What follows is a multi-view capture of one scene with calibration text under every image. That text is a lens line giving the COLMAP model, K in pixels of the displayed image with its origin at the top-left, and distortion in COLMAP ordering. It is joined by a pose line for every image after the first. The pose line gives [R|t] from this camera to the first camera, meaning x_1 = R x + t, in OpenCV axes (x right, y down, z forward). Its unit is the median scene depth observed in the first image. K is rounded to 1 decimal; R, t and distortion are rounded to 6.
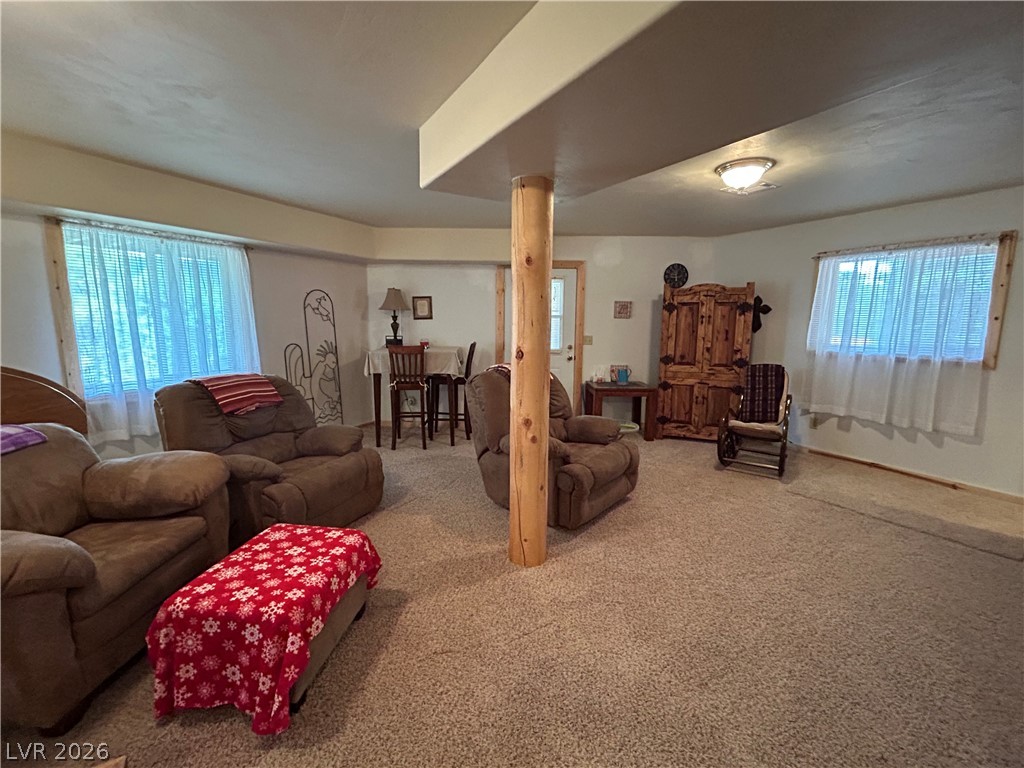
lens RADIAL K [[435.3, 0, 512.0], [0, 435.3, 384.0], [0, 0, 1]] dist [-0.000128, -0.000009]
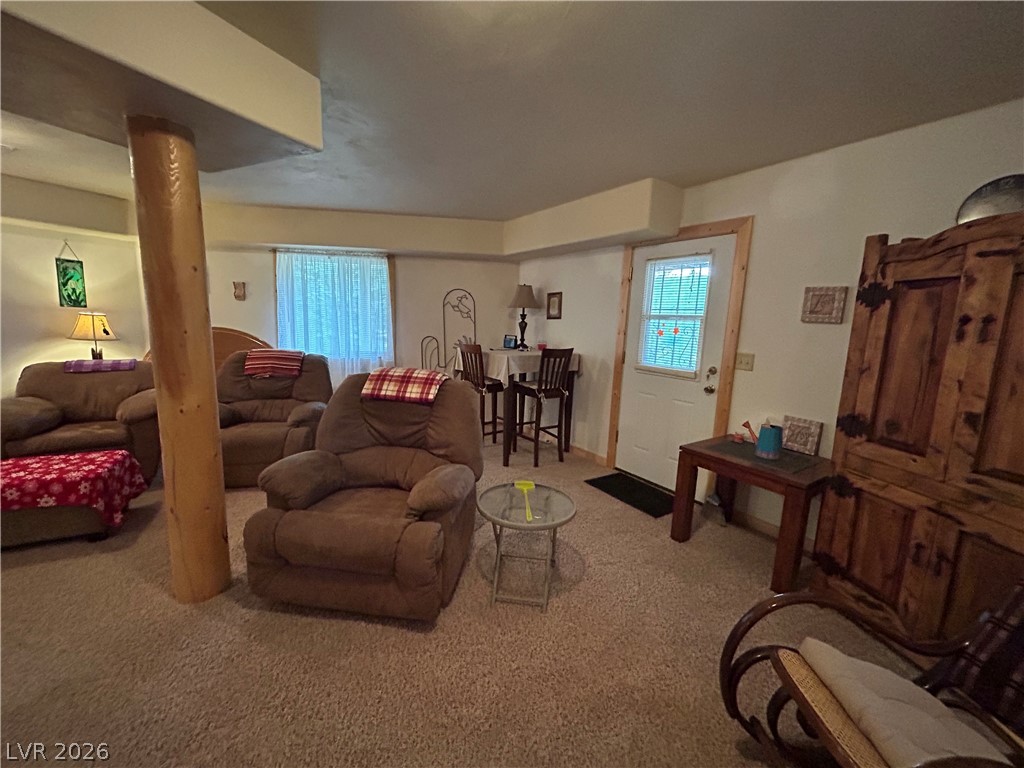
lens RADIAL K [[415.0, 0, 512.0], [0, 415.0, 384.0], [0, 0, 1]] dist [-0.000368, 0.000162]
pose [[0.549371, 0.143884, -0.823097, 0.501842], [-0.156232, 0.985379, 0.067977, -0.070933], [0.820843, 0.091249, 0.563818, 0.526599]]
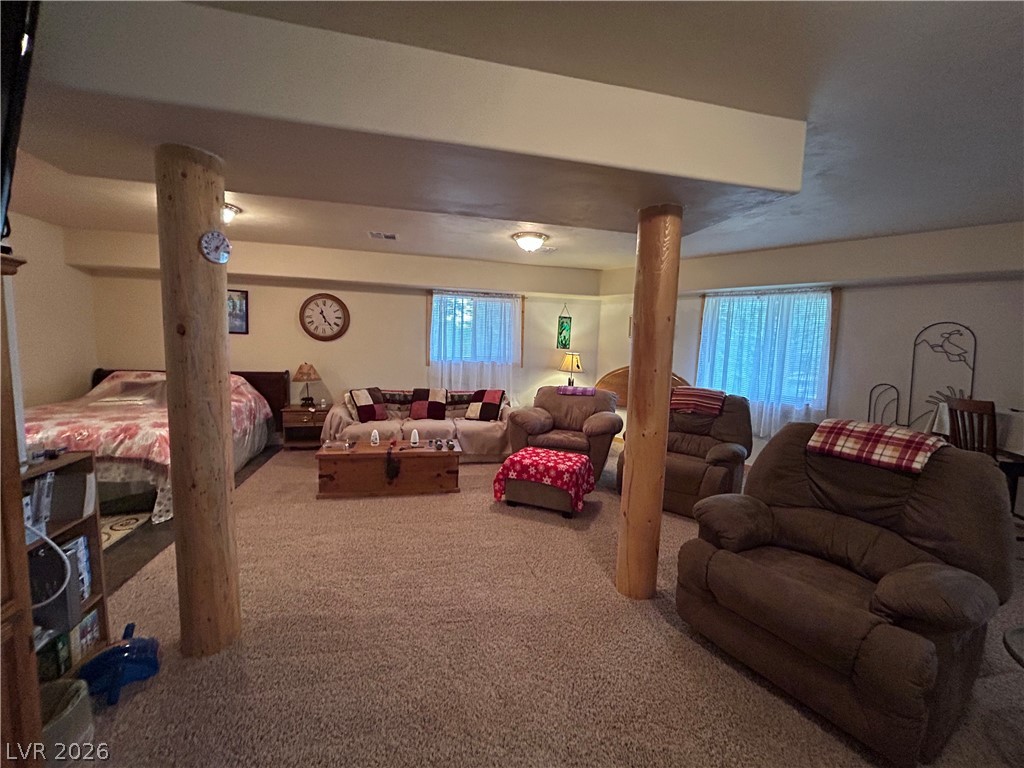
lens RADIAL K [[415.0, 0, 512.0], [0, 415.0, 384.0], [0, 0, 1]] dist [-0.000368, 0.000162]
pose [[-0.301830, 0.076673, -0.950274, 0.506317], [-0.178423, 0.974606, 0.135308, -0.065545], [0.936517, 0.210391, -0.280485, 0.477823]]
